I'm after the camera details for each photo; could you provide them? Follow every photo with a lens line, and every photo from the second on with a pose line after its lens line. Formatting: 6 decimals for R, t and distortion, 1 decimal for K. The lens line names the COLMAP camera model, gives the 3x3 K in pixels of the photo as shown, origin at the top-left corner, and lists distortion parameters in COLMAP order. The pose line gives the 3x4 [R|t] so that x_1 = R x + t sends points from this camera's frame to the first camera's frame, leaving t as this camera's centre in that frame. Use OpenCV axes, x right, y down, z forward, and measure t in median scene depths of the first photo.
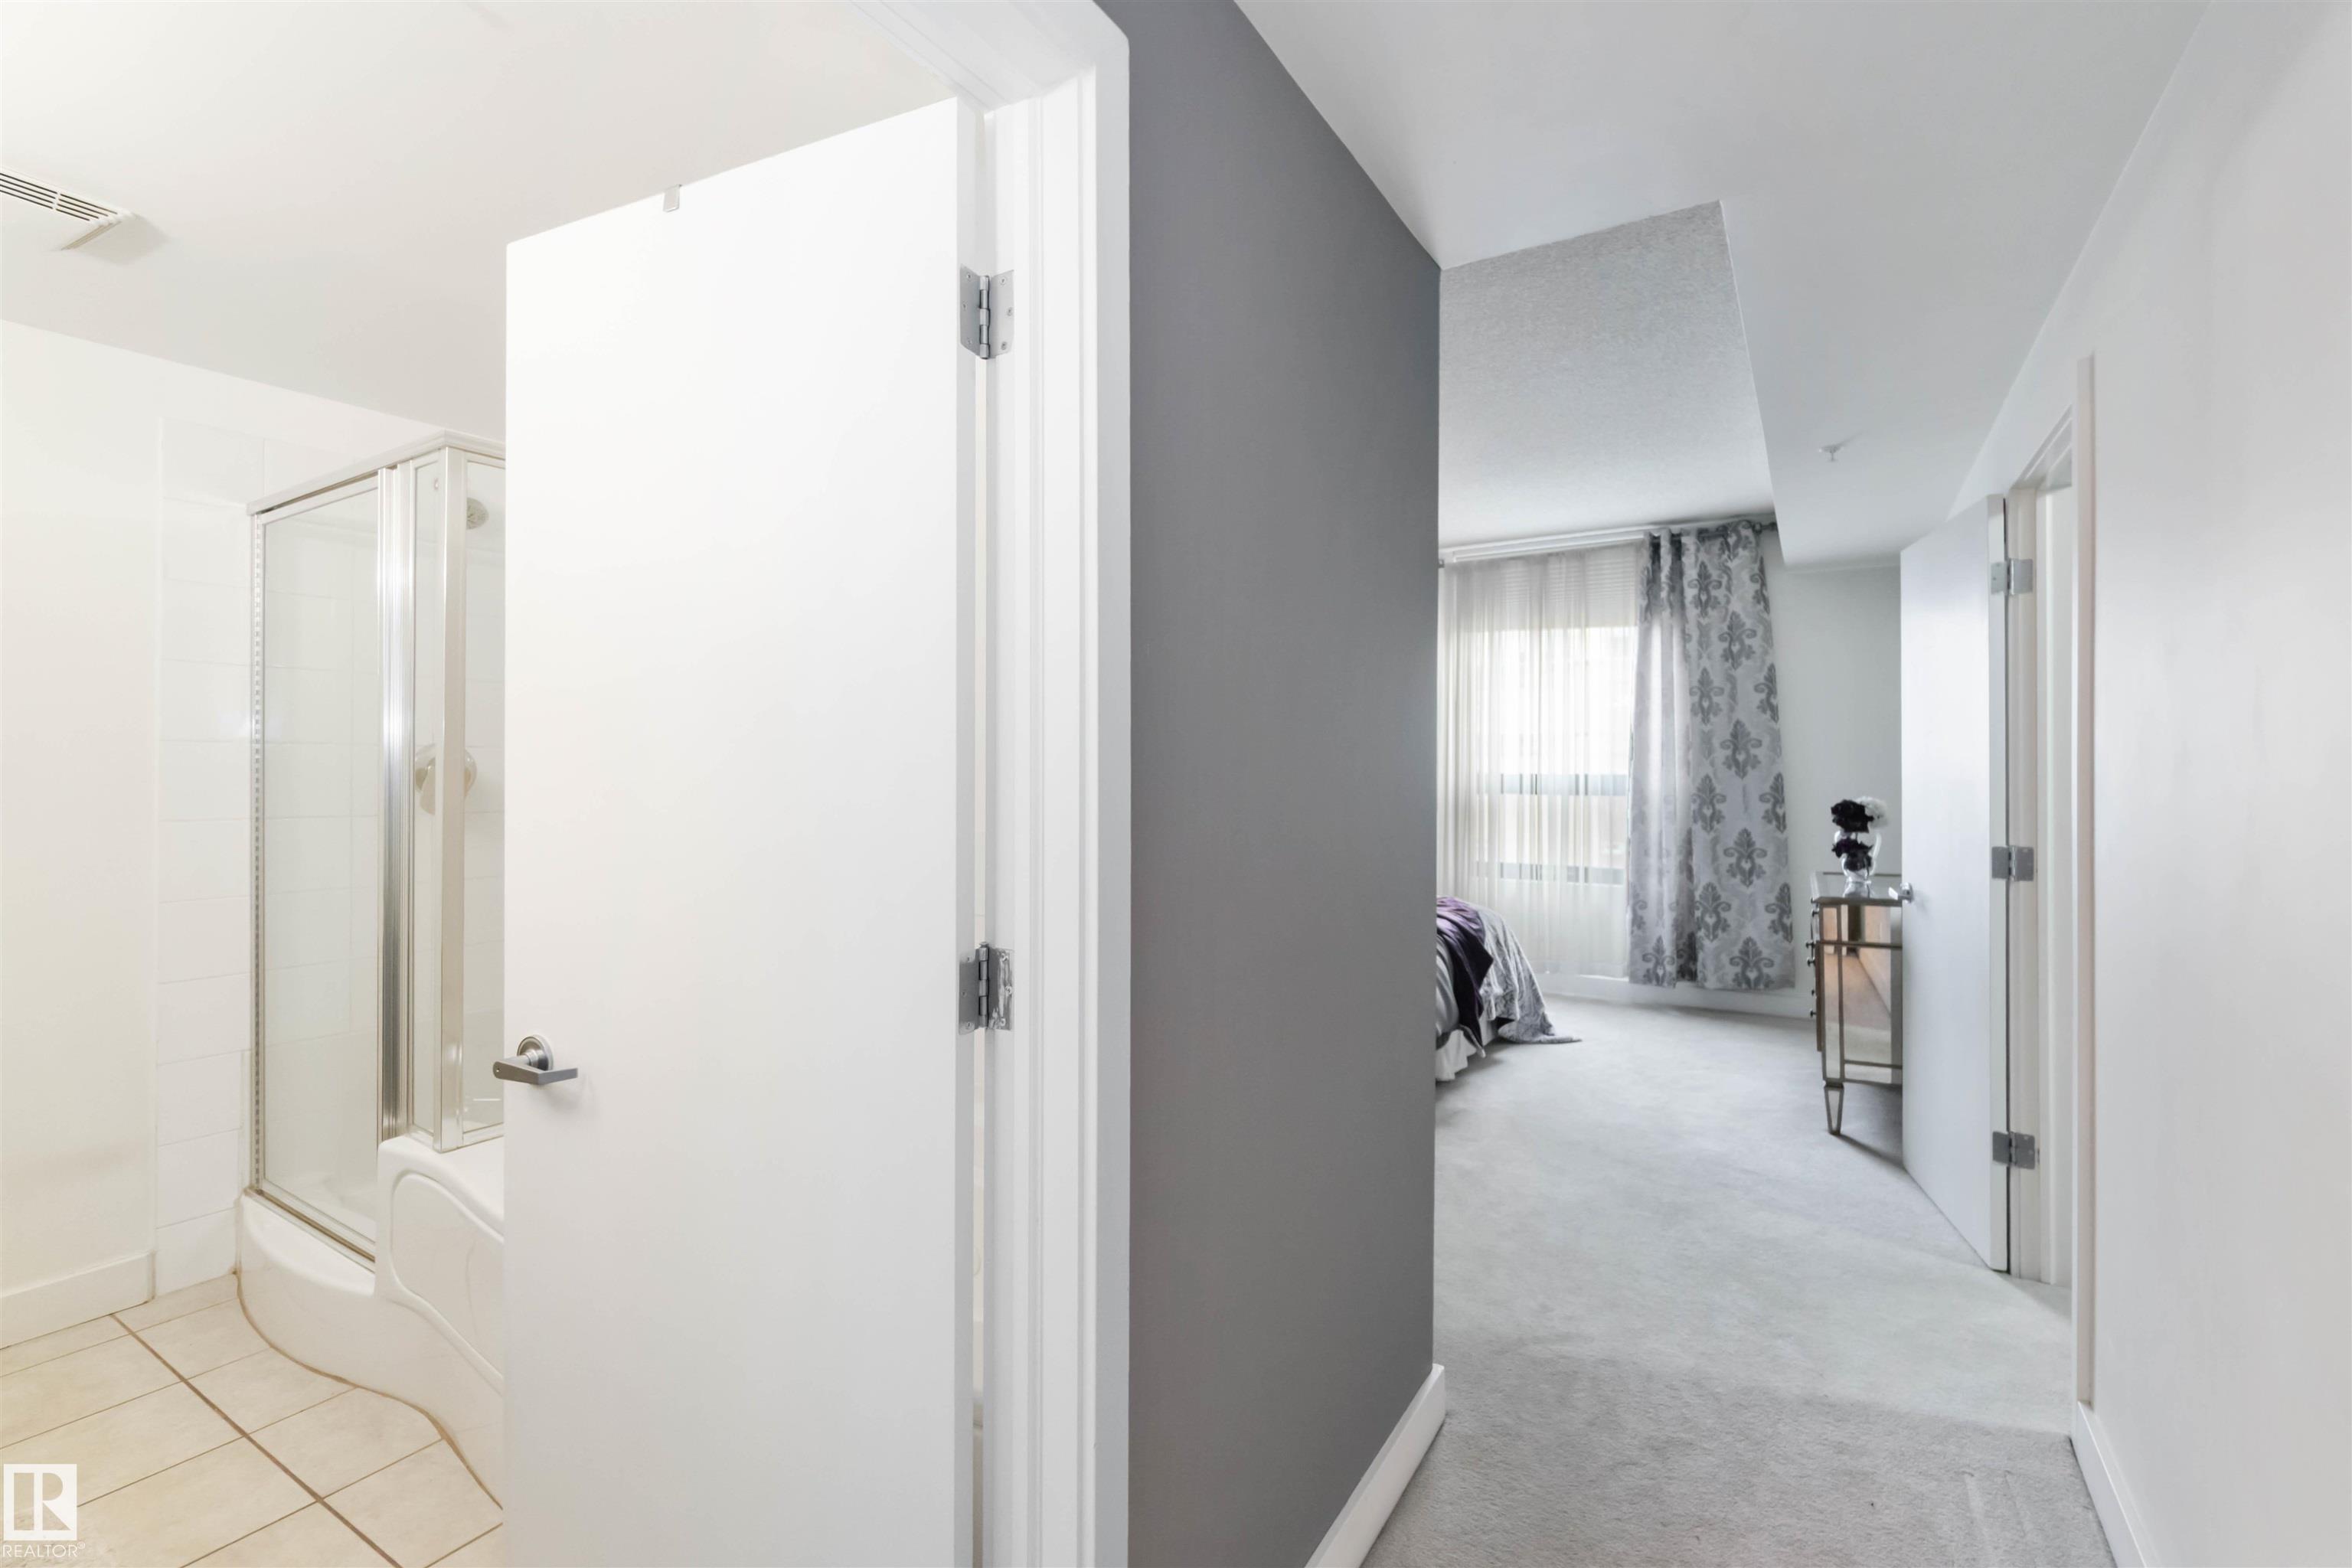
lens RADIAL K [[1038.3, 0, 1161.6], [0, 1038.3, 761.9], [0, 0, 1]] dist [-0.008049, 0.003051]
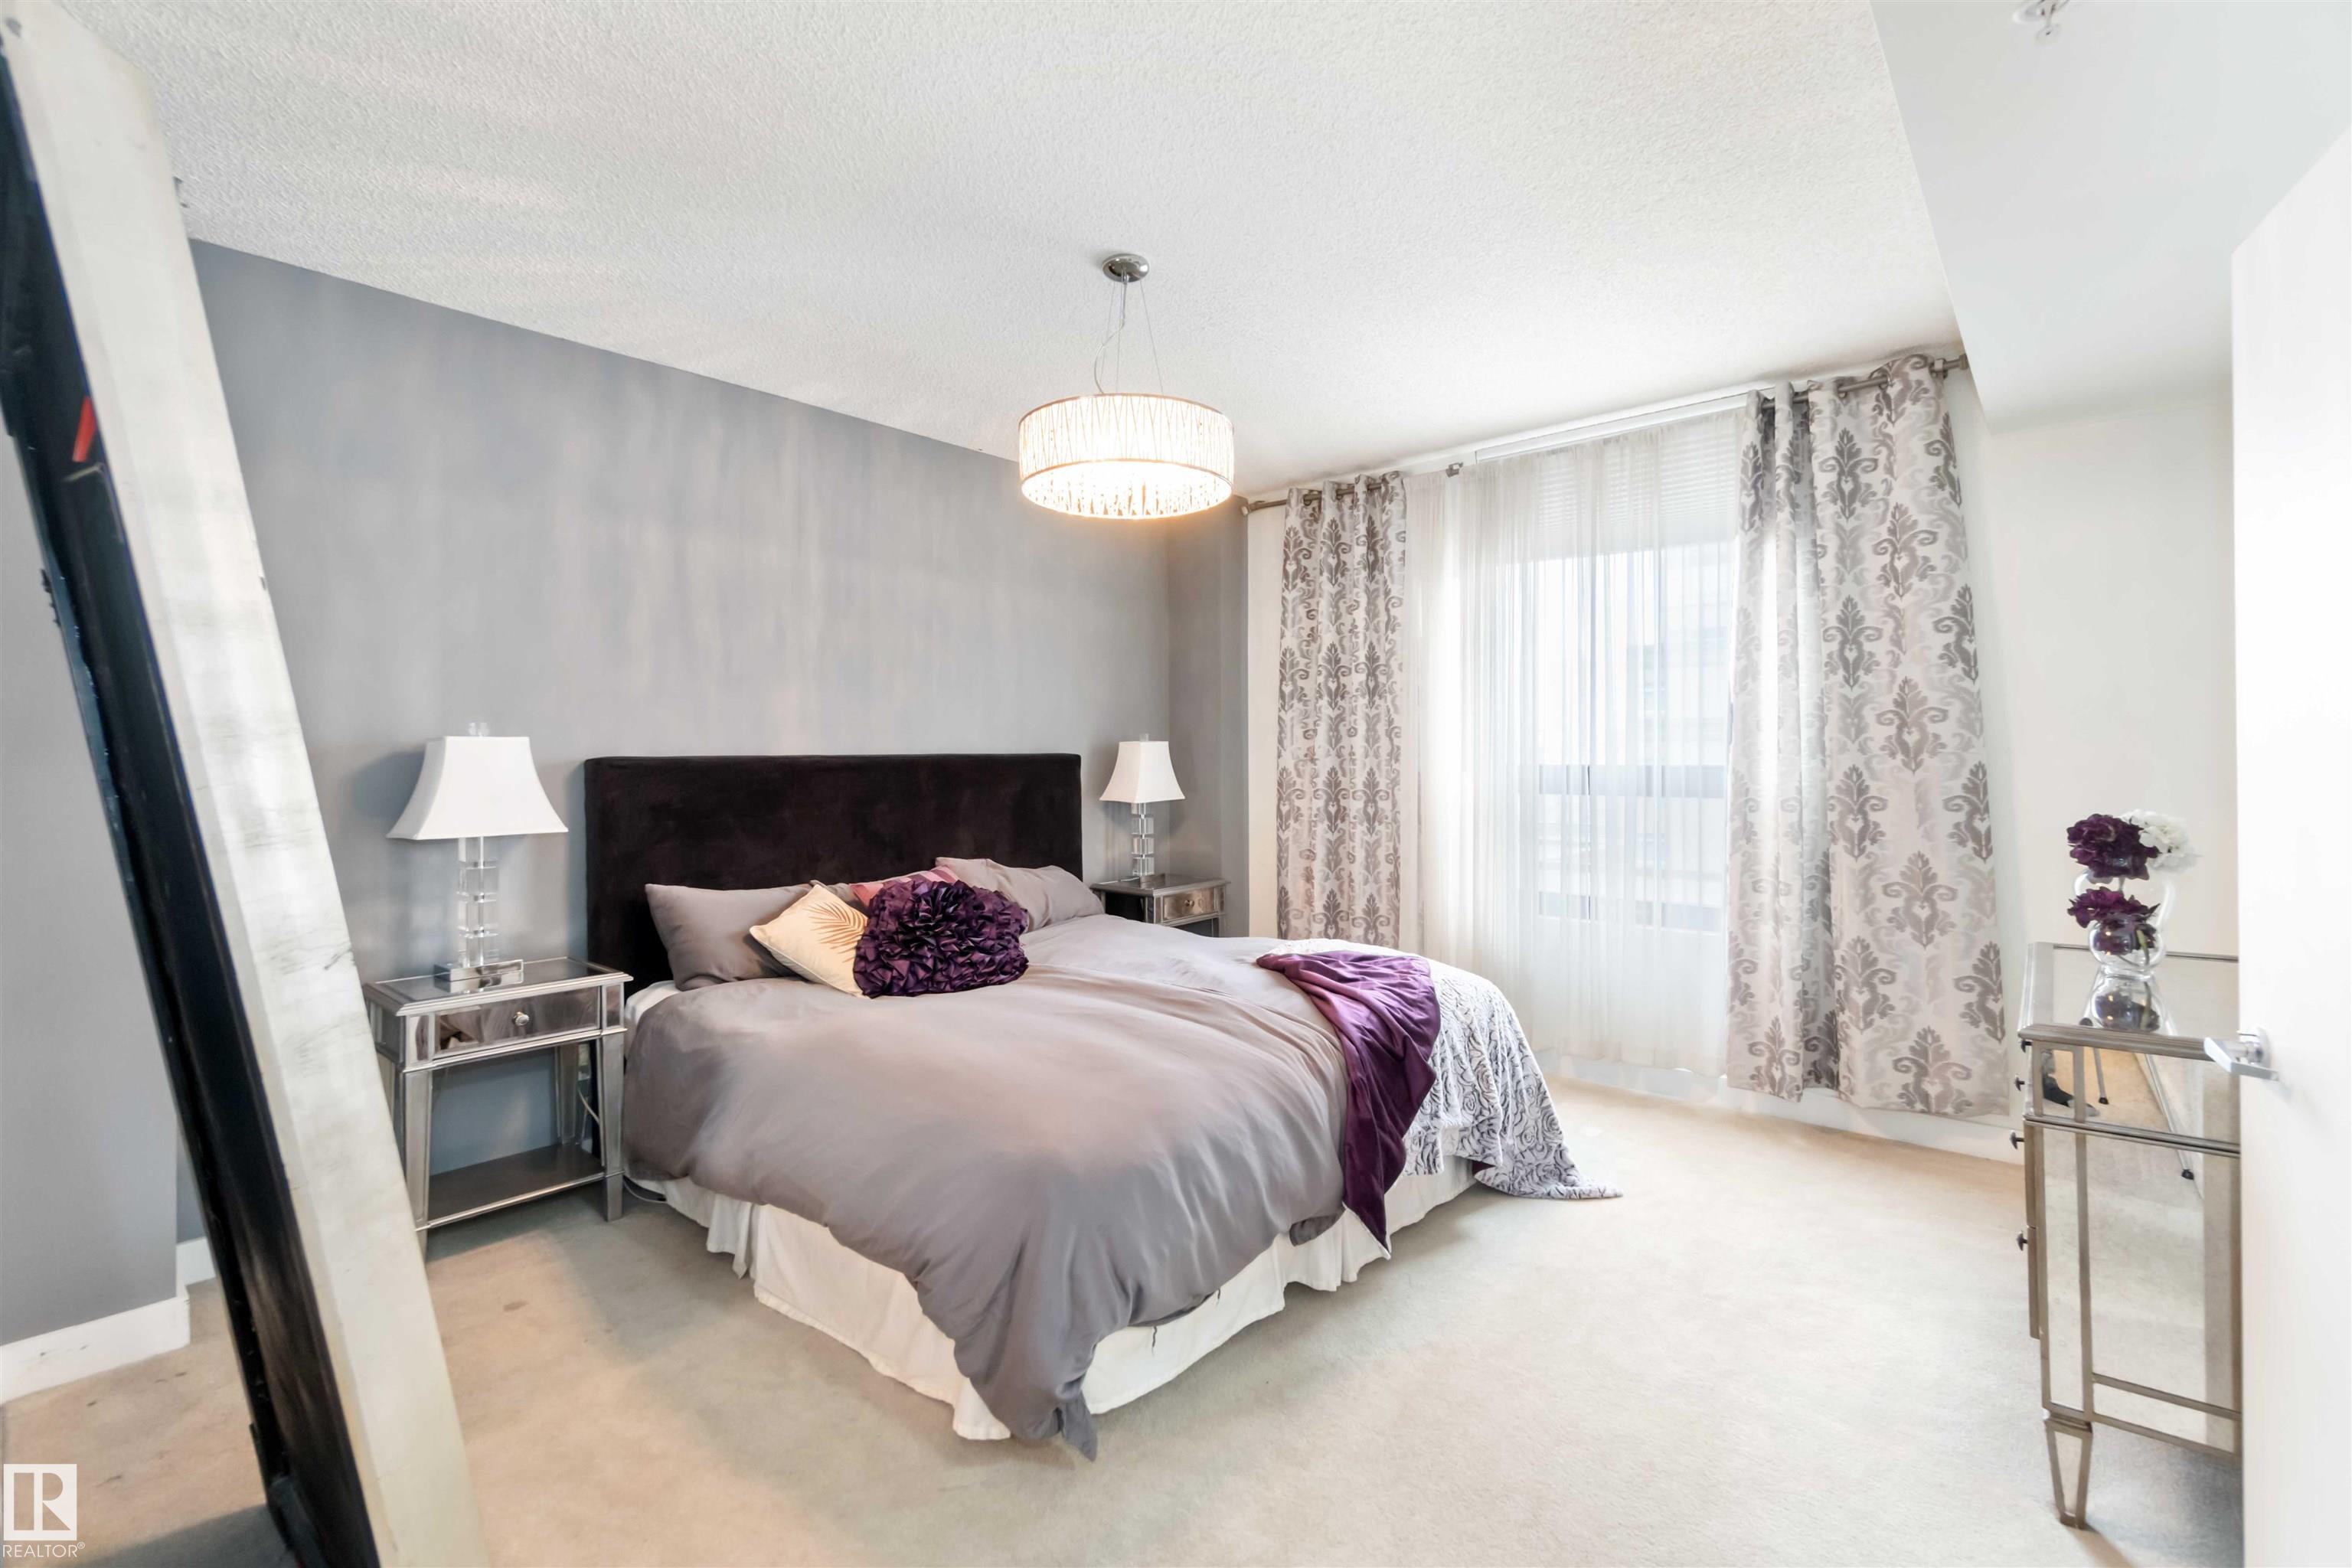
lens RADIAL K [[1038.3, 0, 1151.8], [0, 1038.3, 750.7], [0, 0, 1]] dist [-0.008049, 0.003051]
pose [[0.986257, -0.006051, -0.165107, 0.211852], [0.006337, 0.999979, 0.001204, -0.000540], [0.165096, -0.002233, 0.986275, 0.311827]]
